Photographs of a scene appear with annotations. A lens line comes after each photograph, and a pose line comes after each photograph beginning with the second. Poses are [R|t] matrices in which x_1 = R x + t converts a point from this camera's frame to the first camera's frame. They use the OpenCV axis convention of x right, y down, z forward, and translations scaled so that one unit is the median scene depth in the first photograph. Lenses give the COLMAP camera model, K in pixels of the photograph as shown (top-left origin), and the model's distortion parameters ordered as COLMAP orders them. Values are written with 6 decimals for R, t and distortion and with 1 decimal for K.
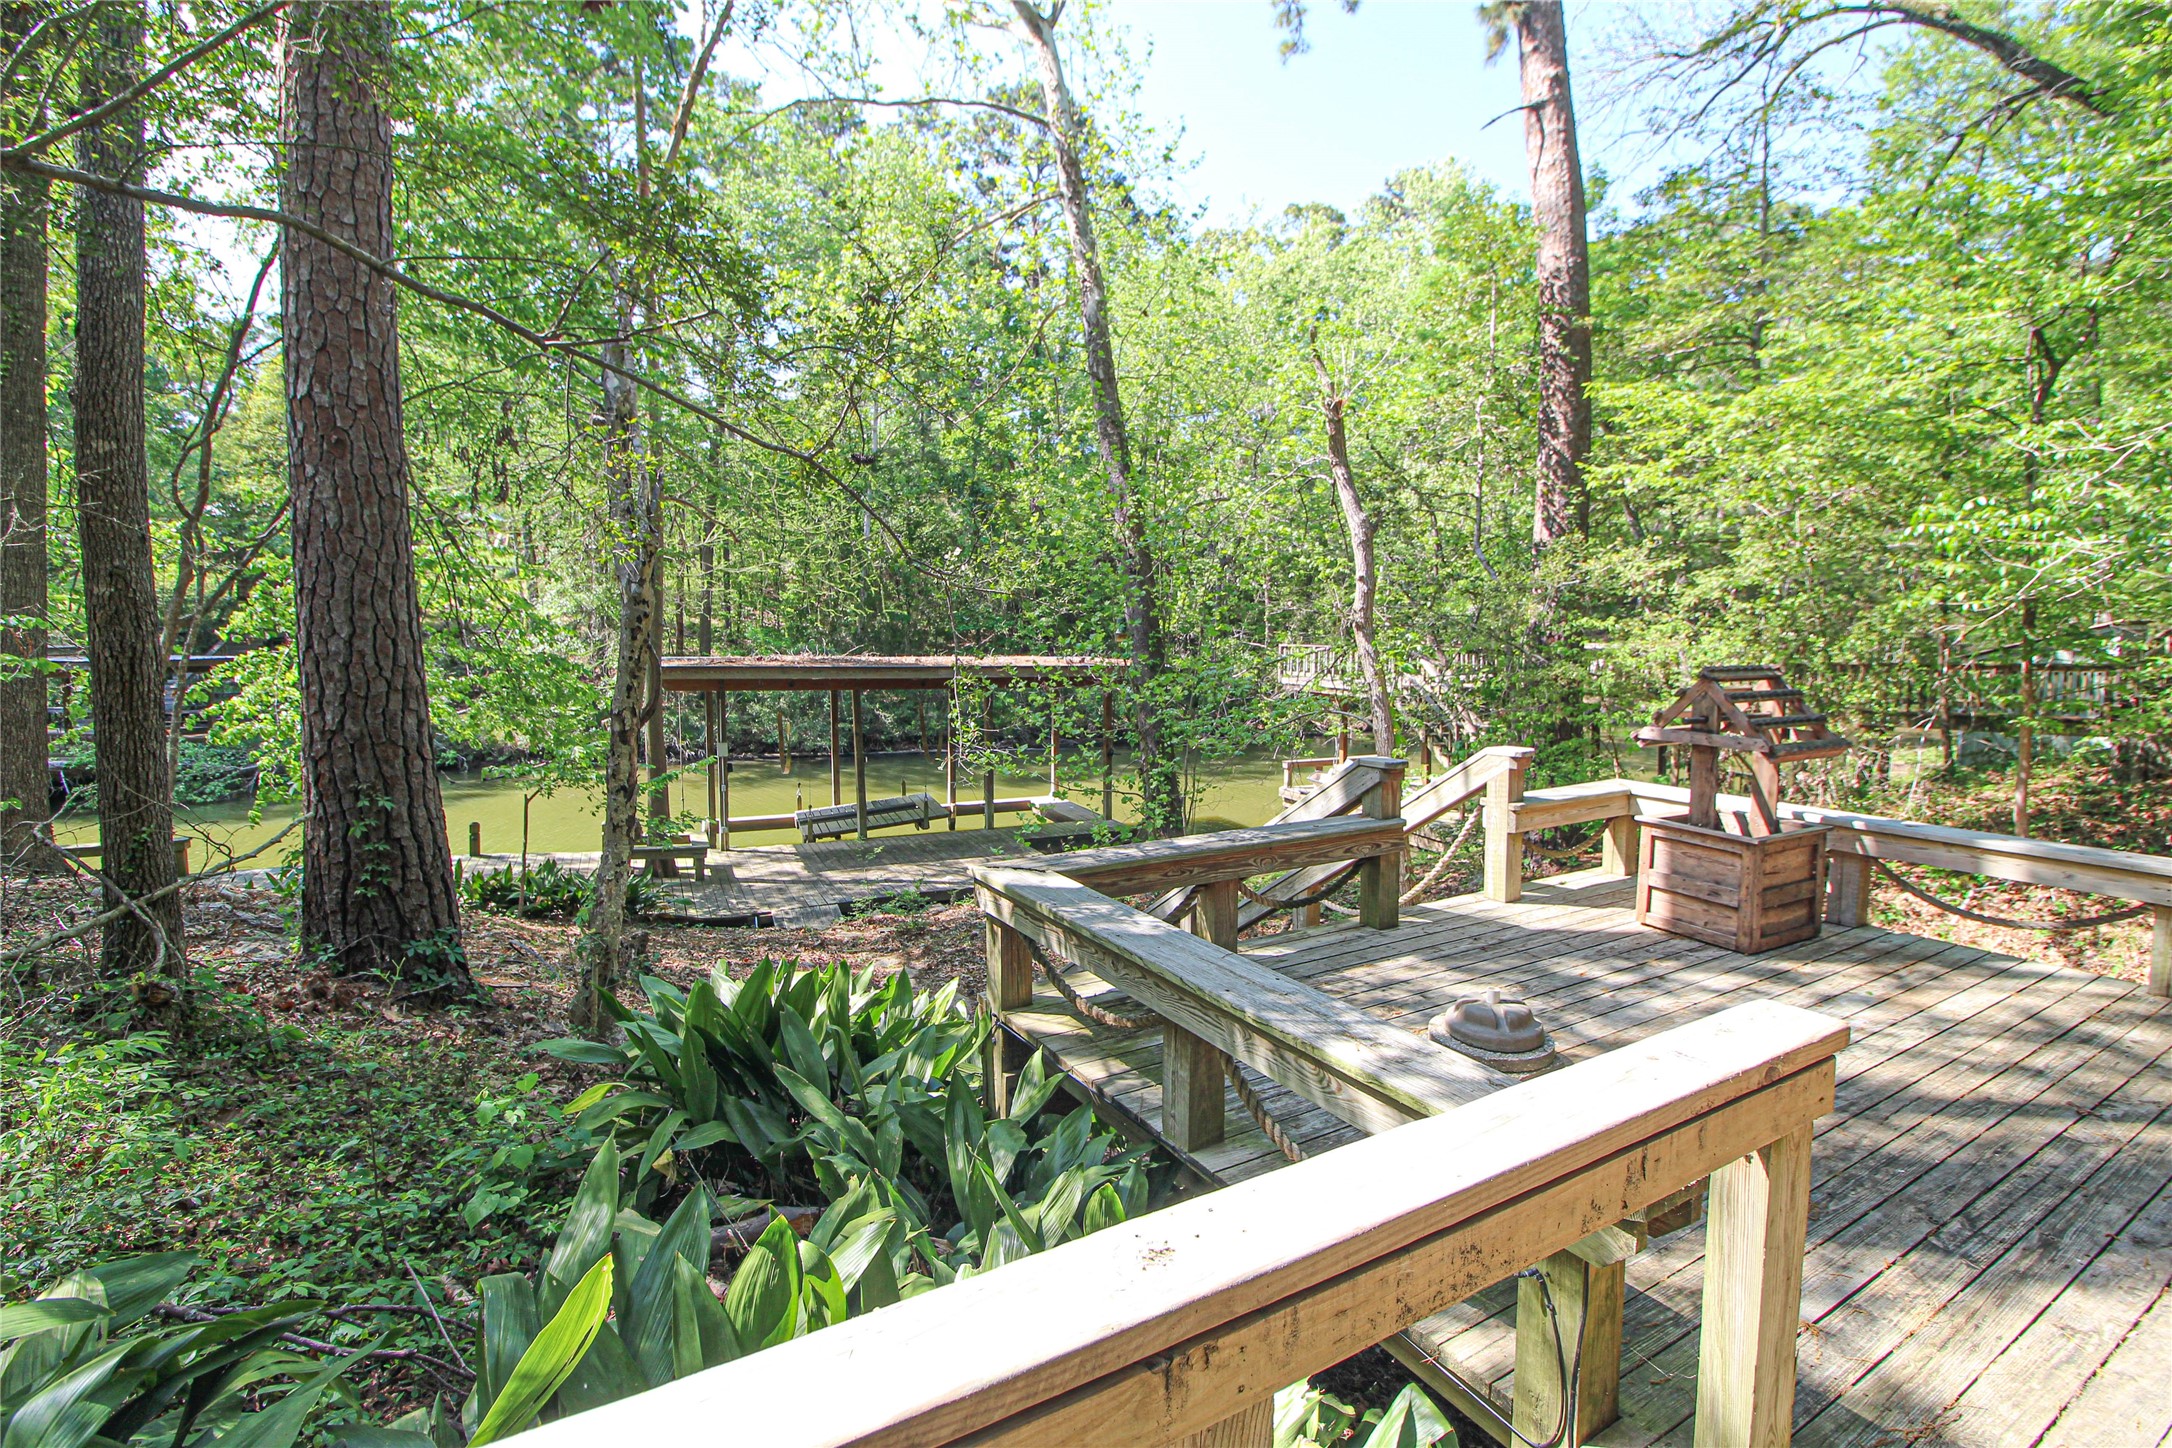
lens RADIAL K [[986.0, 0, 1075.5], [0, 986.0, 700.7], [0, 0, 1]] dist [-0.012789, -0.000366]
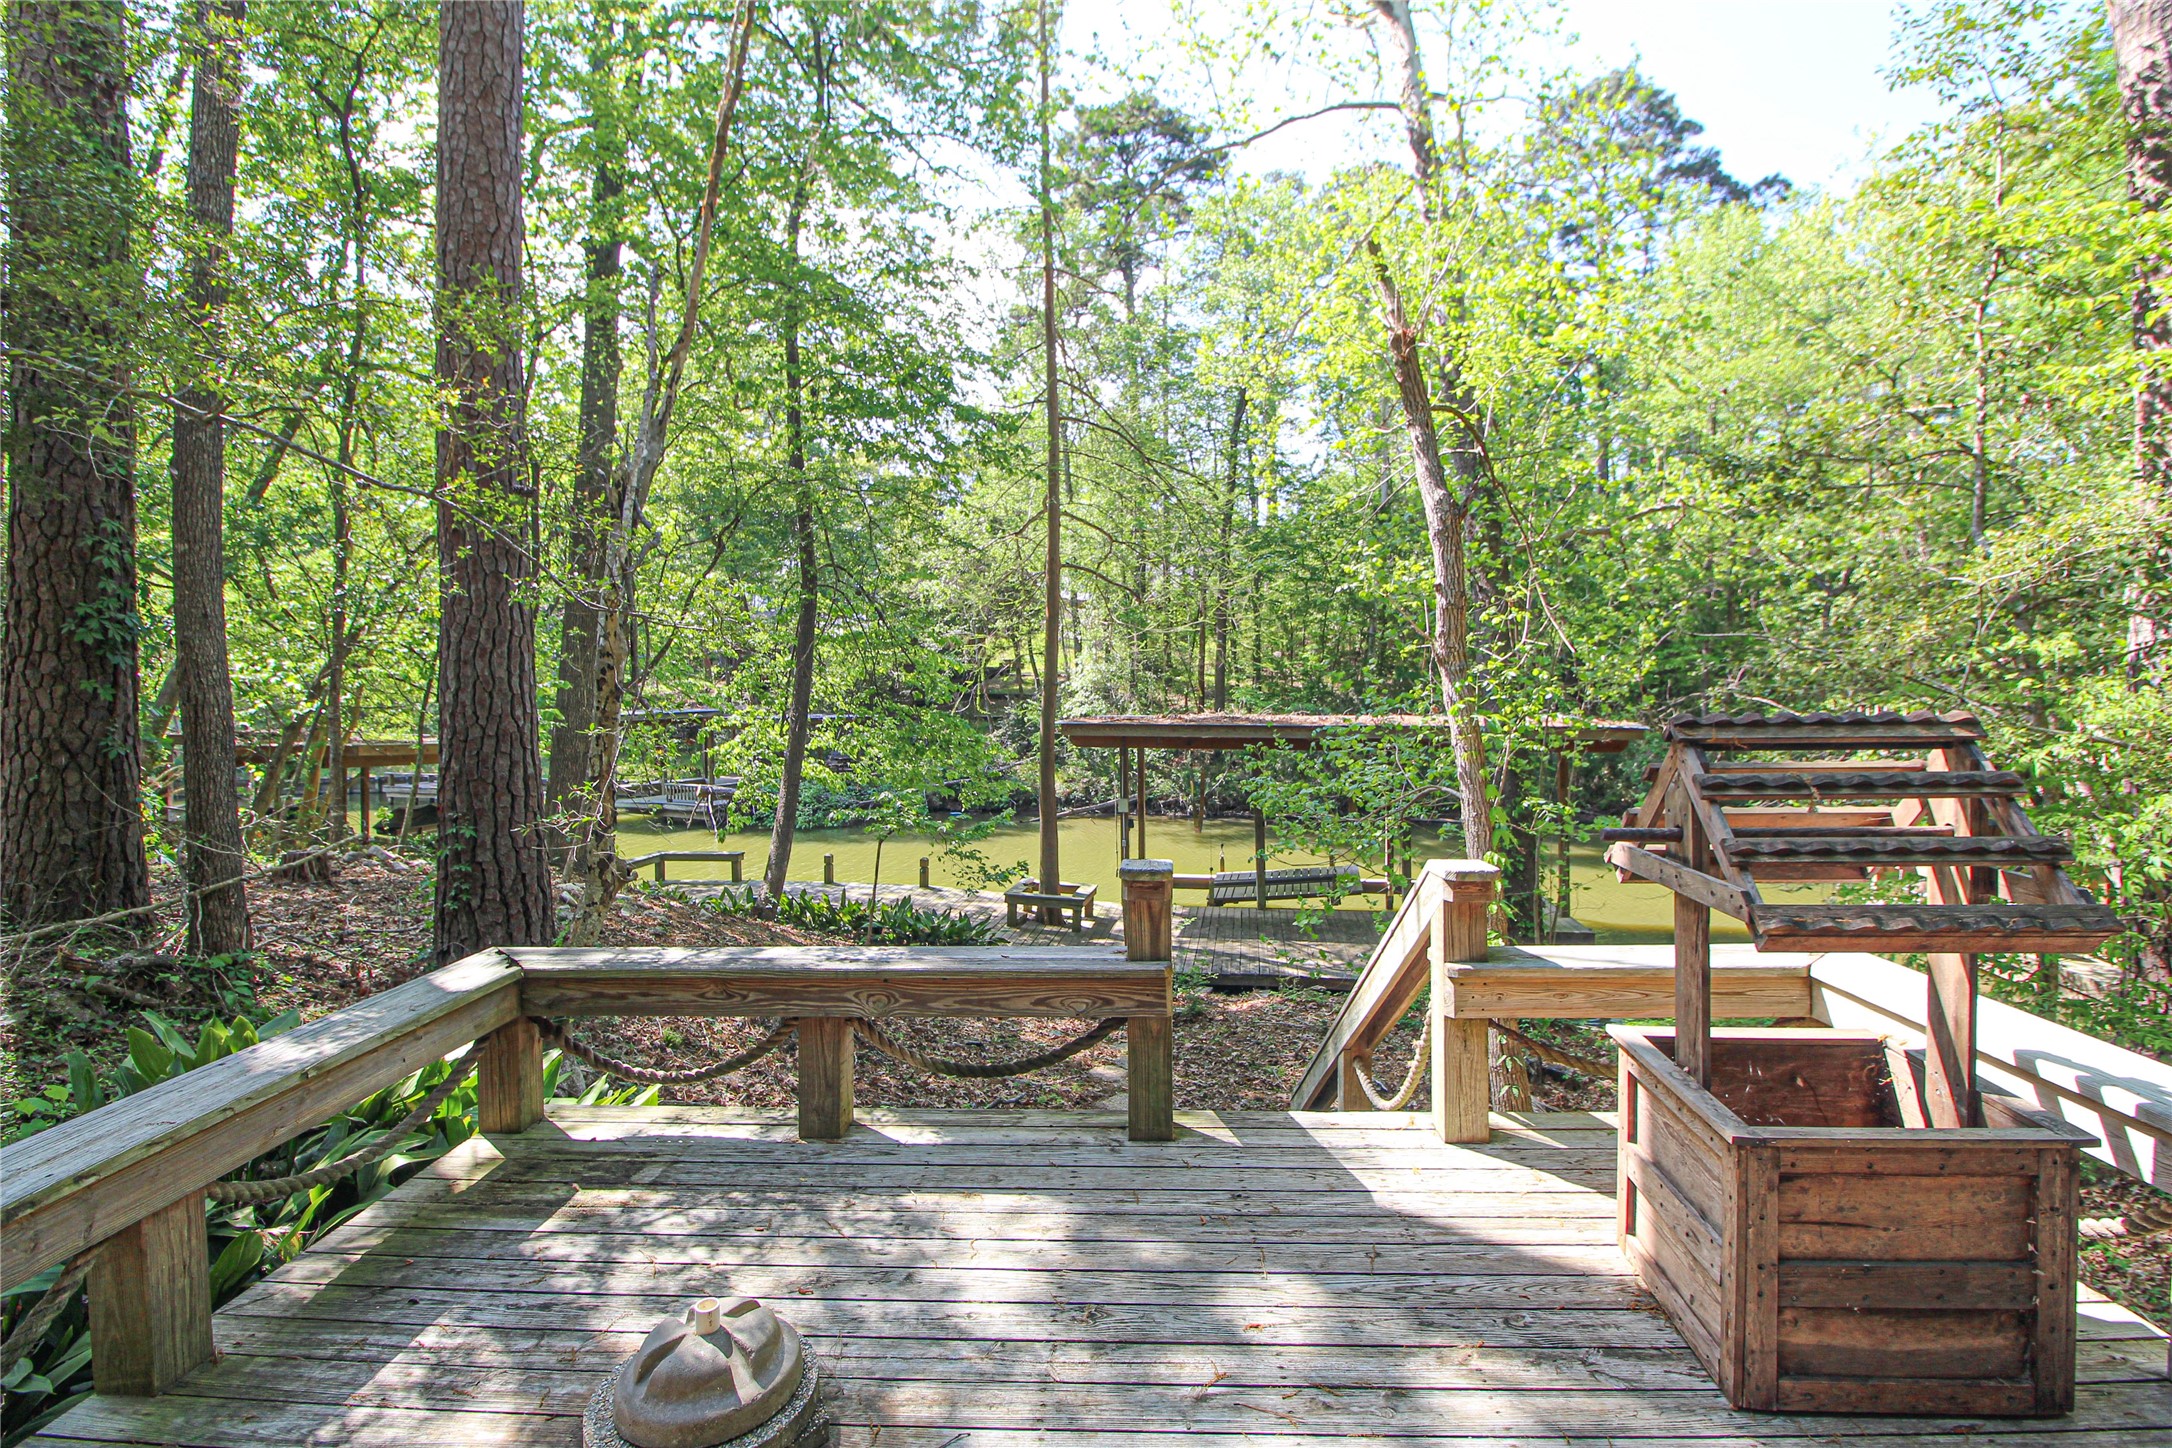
lens RADIAL K [[986.0, 0, 1075.5], [0, 986.0, 700.7], [0, 0, 1]] dist [-0.012789, -0.000366]
pose [[0.845341, -0.002986, -0.534218, 0.597026], [-0.030603, 0.998072, -0.054005, -0.007067], [0.533349, 0.062001, 0.843620, 0.434446]]
